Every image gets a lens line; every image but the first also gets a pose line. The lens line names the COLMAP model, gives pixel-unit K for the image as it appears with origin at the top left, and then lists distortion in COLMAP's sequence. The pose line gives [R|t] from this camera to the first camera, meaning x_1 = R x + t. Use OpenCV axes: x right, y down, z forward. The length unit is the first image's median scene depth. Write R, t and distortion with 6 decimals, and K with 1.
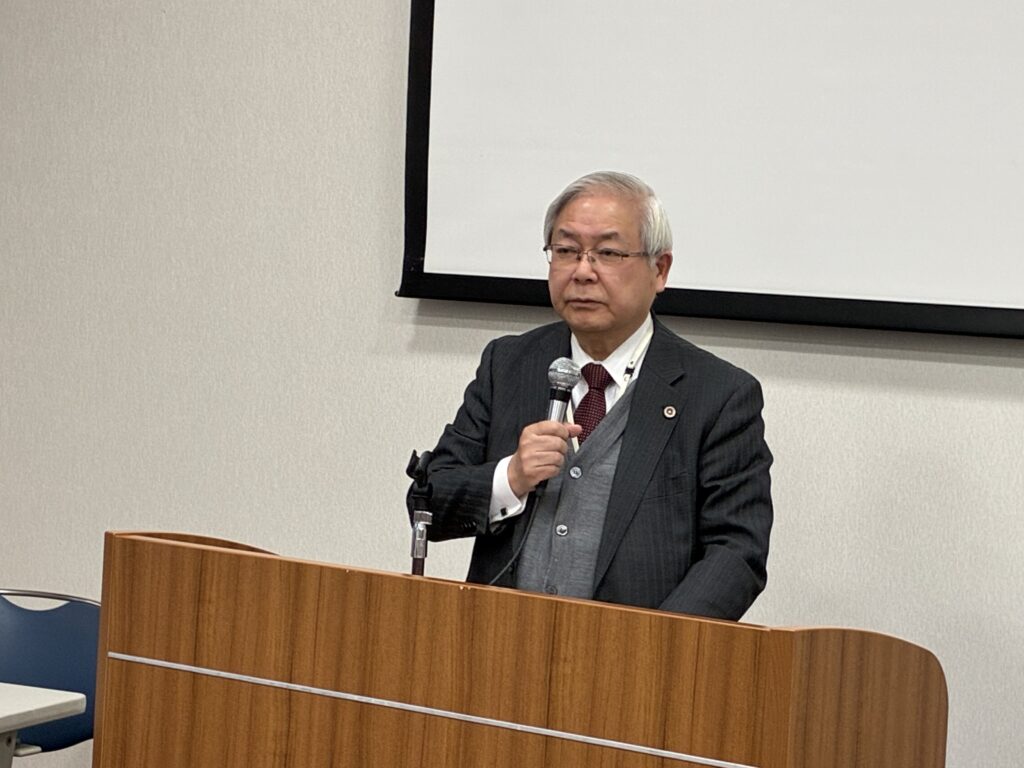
lens RADIAL K [[2803.9, 0, 512.0], [0, 2803.9, 384.0], [0, 0, 1]] dist [0.141239, 0.260007]
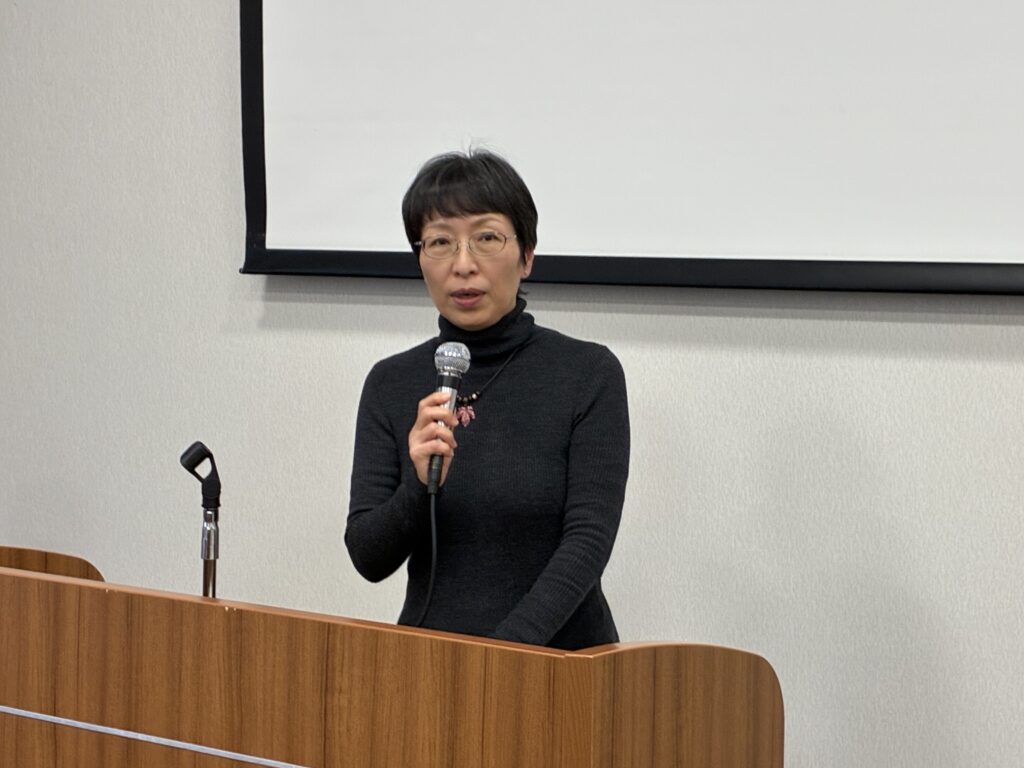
lens RADIAL K [[2132.0, 0, 512.0], [0, 2132.0, 384.0], [0, 0, 1]] dist [0.205117, -0.195042]
pose [[0.998993, -0.044001, 0.008765, 0.067463], [0.043750, 0.998678, 0.026978, -0.011556], [-0.009940, -0.026567, 0.999598, 0.325675]]
